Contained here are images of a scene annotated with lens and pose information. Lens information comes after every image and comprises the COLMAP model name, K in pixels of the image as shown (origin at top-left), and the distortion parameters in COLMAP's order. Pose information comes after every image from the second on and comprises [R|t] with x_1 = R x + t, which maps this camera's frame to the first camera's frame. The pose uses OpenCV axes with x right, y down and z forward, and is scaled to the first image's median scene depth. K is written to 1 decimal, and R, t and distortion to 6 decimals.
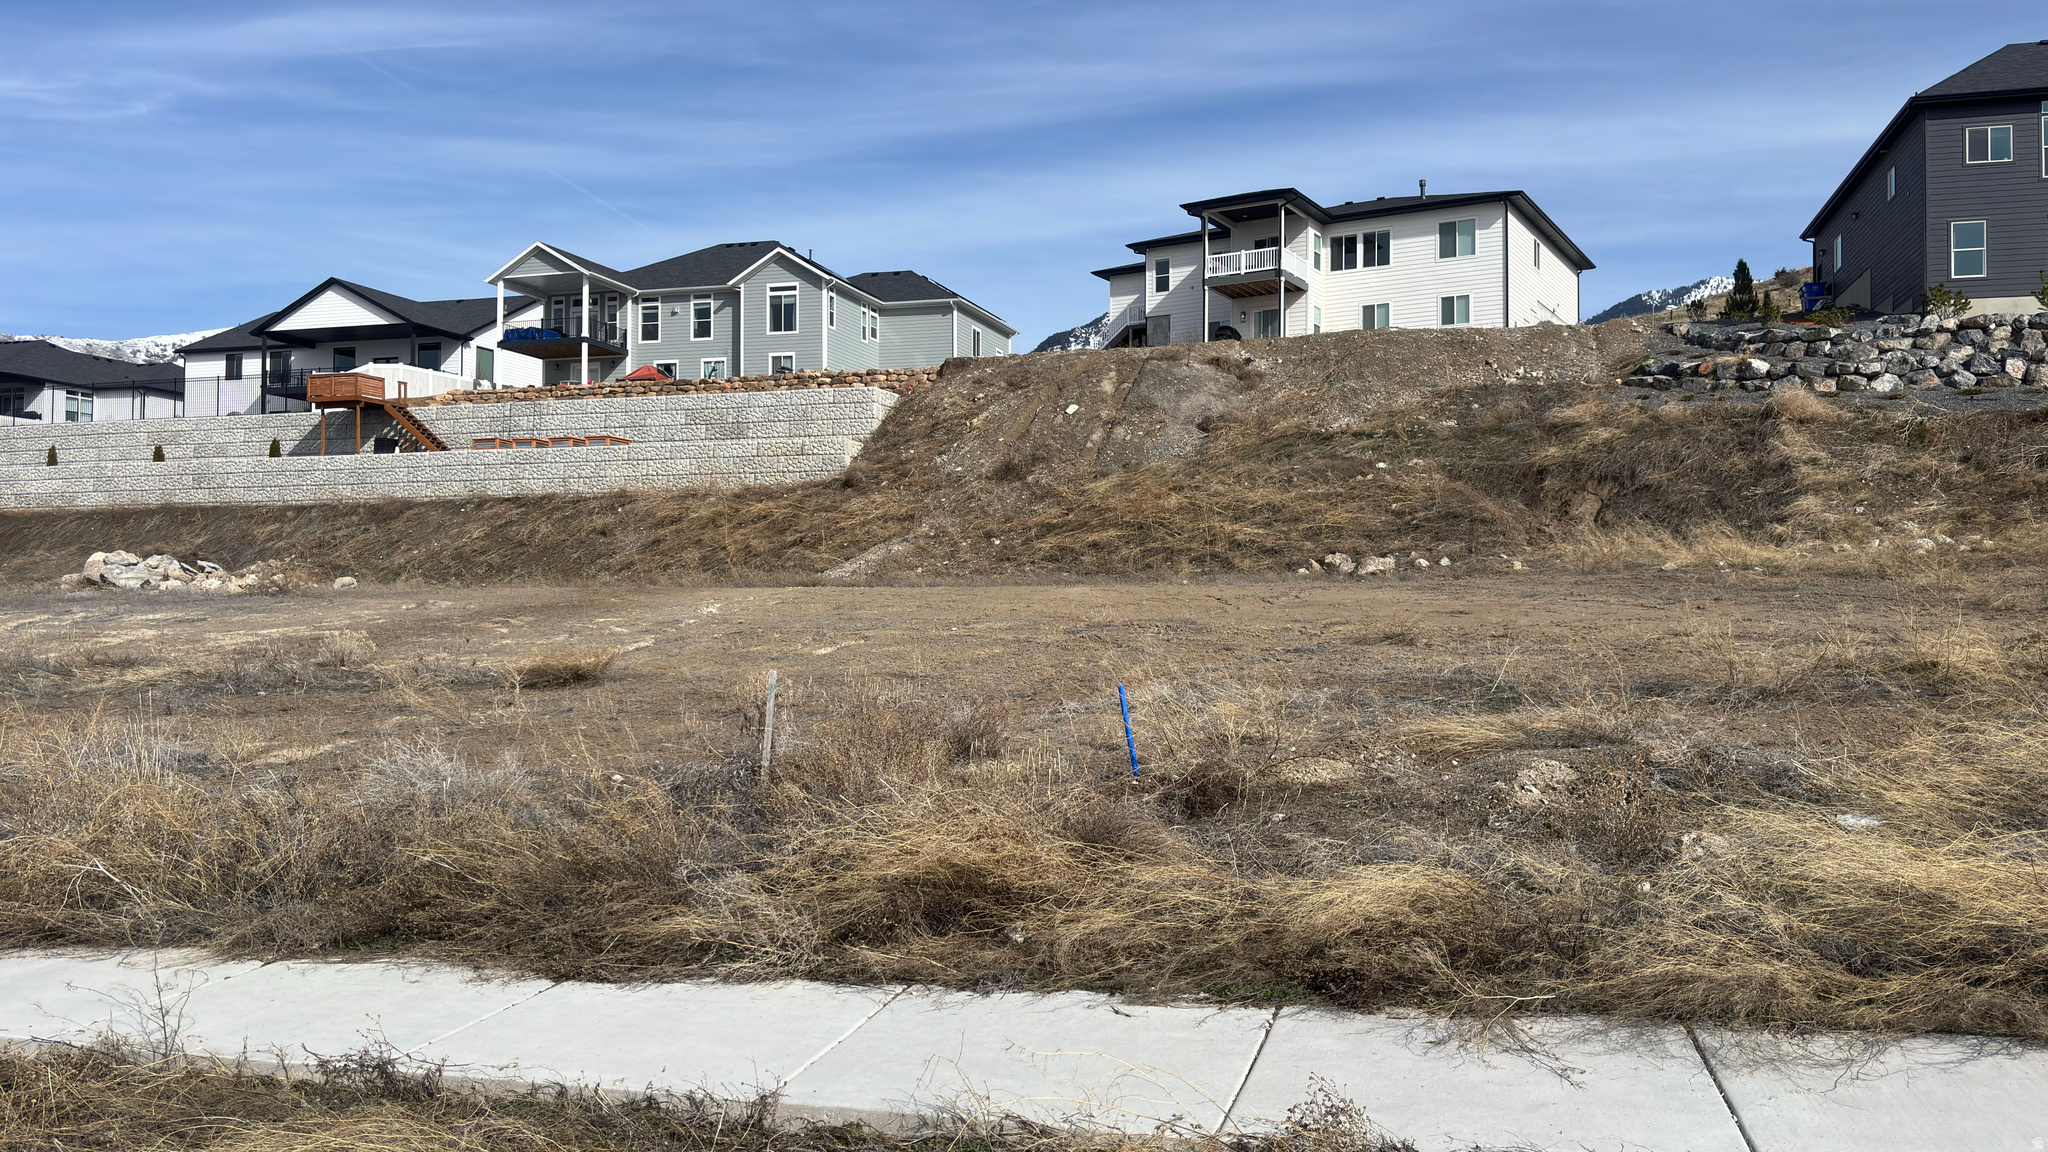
lens RADIAL K [[1521.5, 0, 1074.7], [0, 1521.5, 616.9], [0, 0, 1]] dist [0.023273, -0.014859]
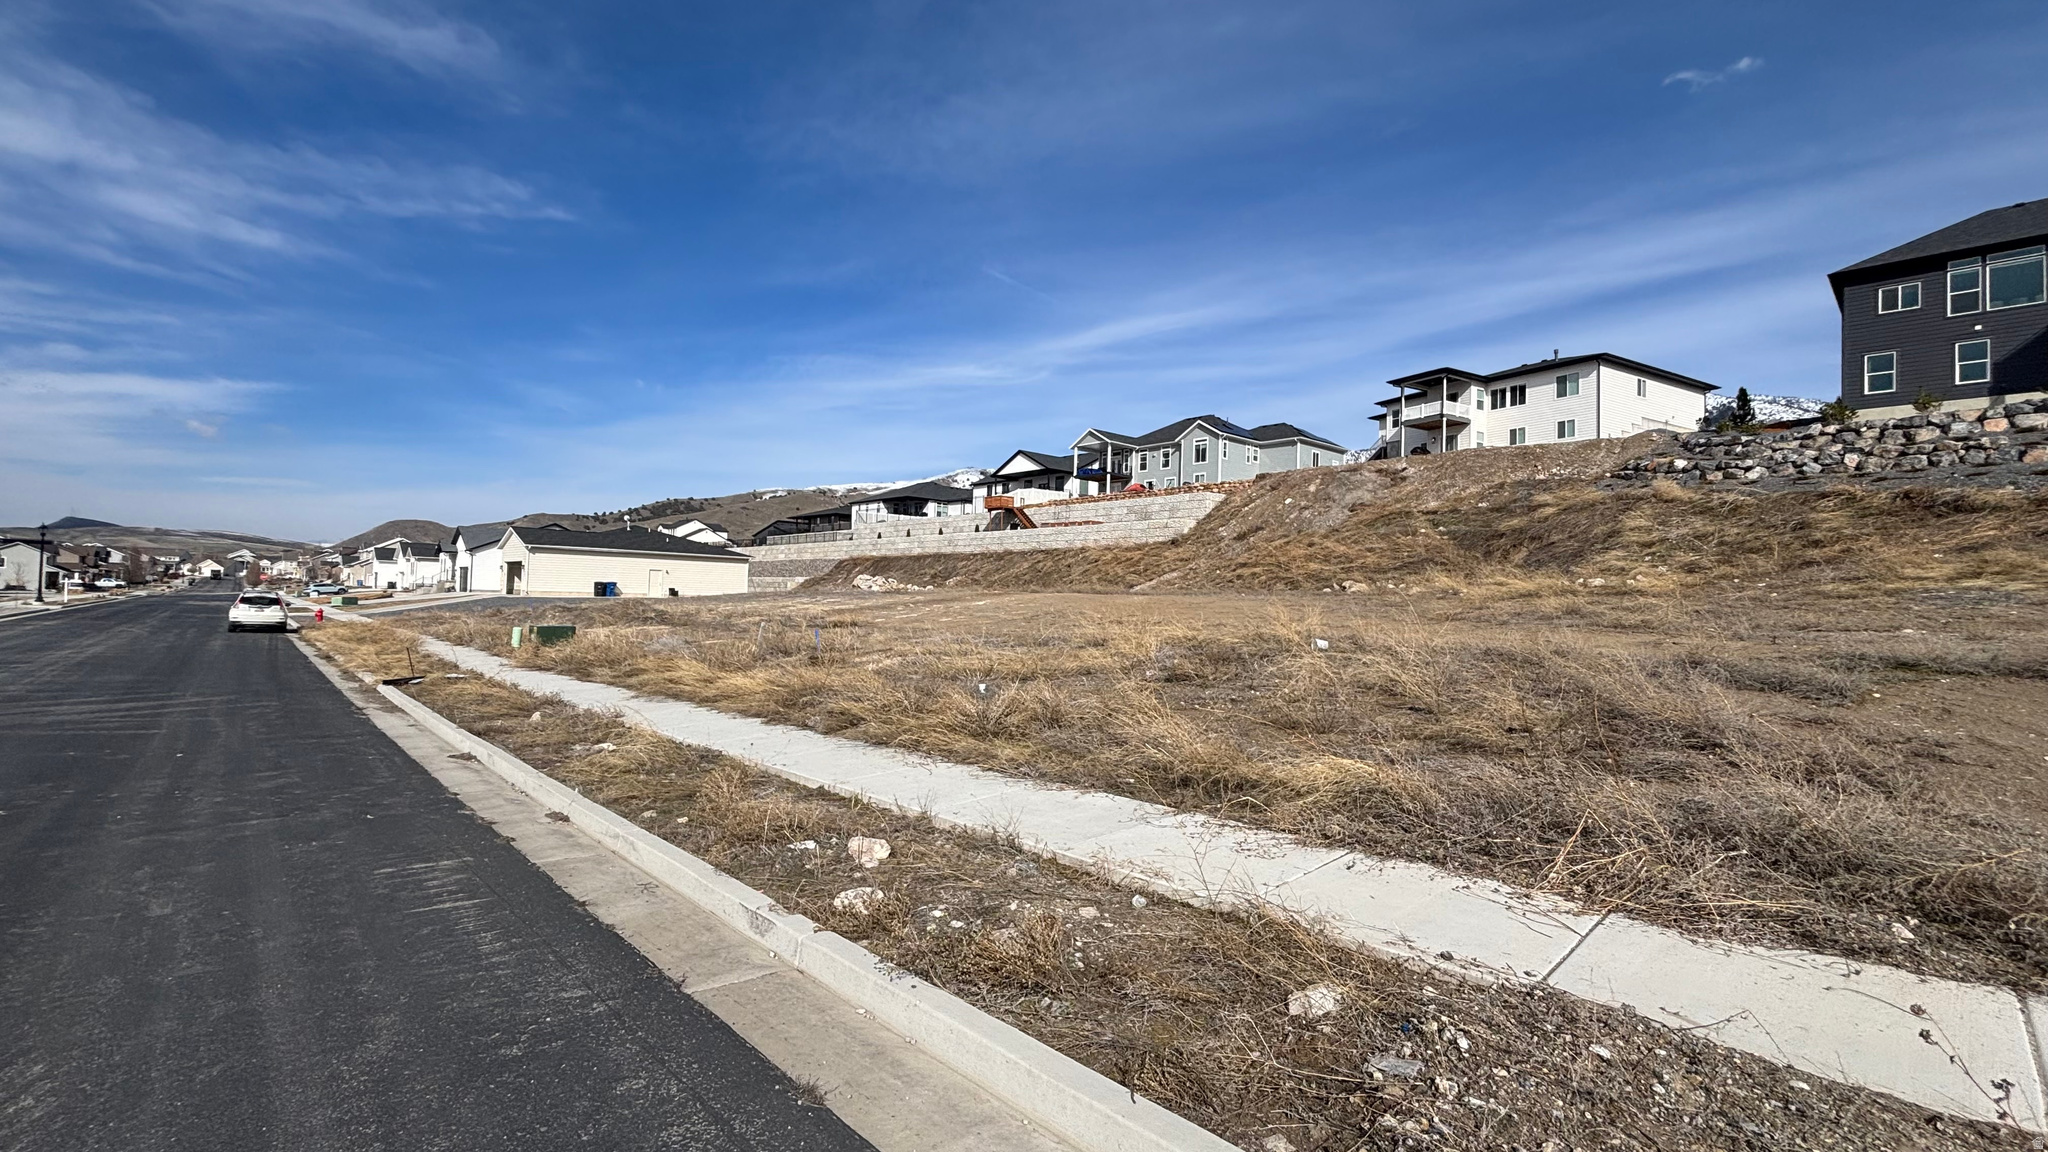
lens RADIAL K [[869.7, 0, 1016.8], [0, 869.7, 591.8], [0, 0, 1]] dist [-0.018758, 0.000172]
pose [[0.840727, 0.017728, -0.541168, 0.251081], [-0.026458, 0.999615, -0.008358, -0.004866], [0.540812, 0.021345, 0.840873, -0.080128]]
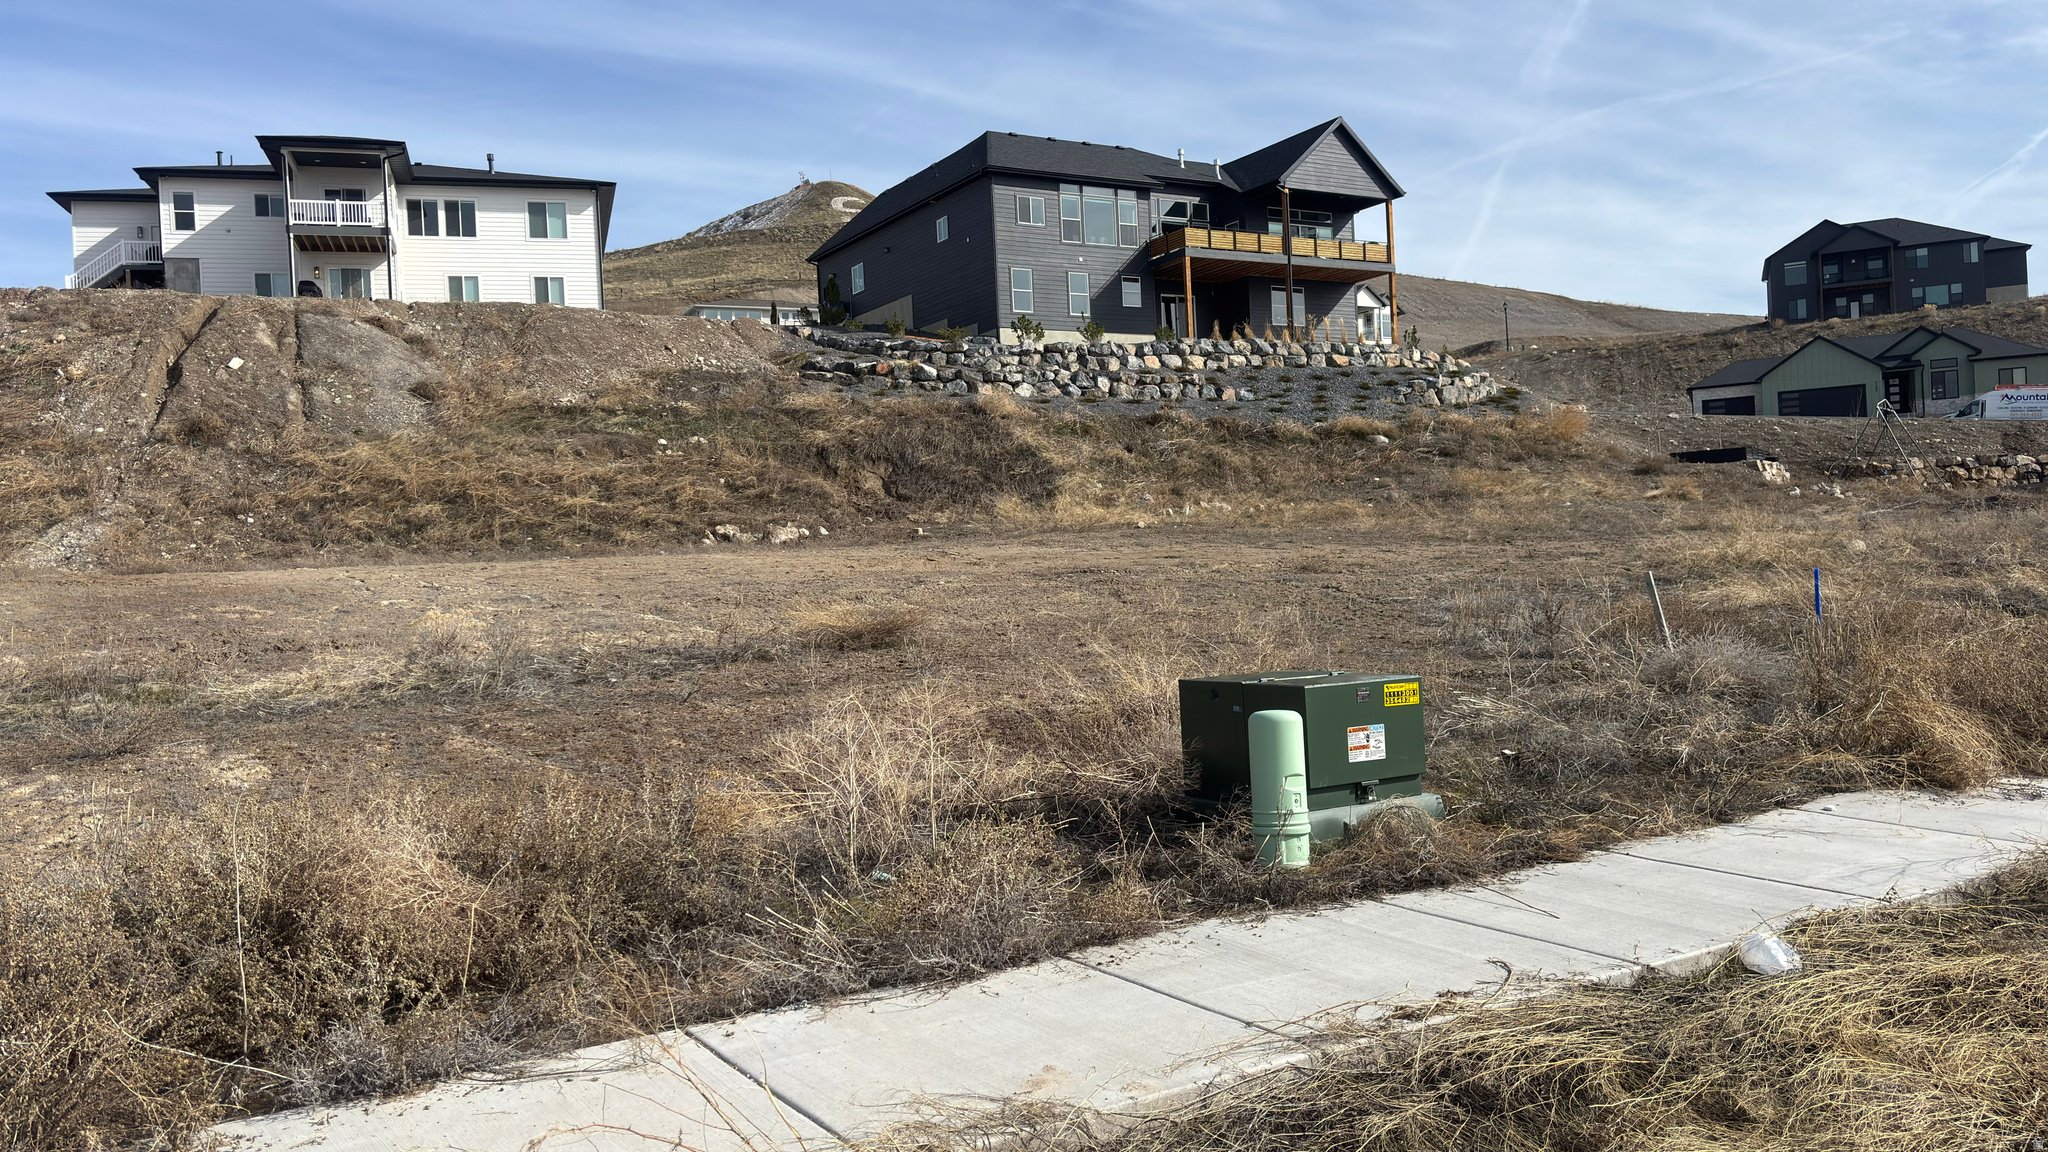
lens RADIAL K [[1521.5, 0, 1034.2], [0, 1521.5, 590.3], [0, 0, 1]] dist [0.023273, -0.014859]
pose [[0.682931, -0.040070, 0.729383, -0.264931], [0.051117, 0.998668, 0.007002, 0.003278], [-0.728692, 0.032502, 0.684070, 0.090081]]
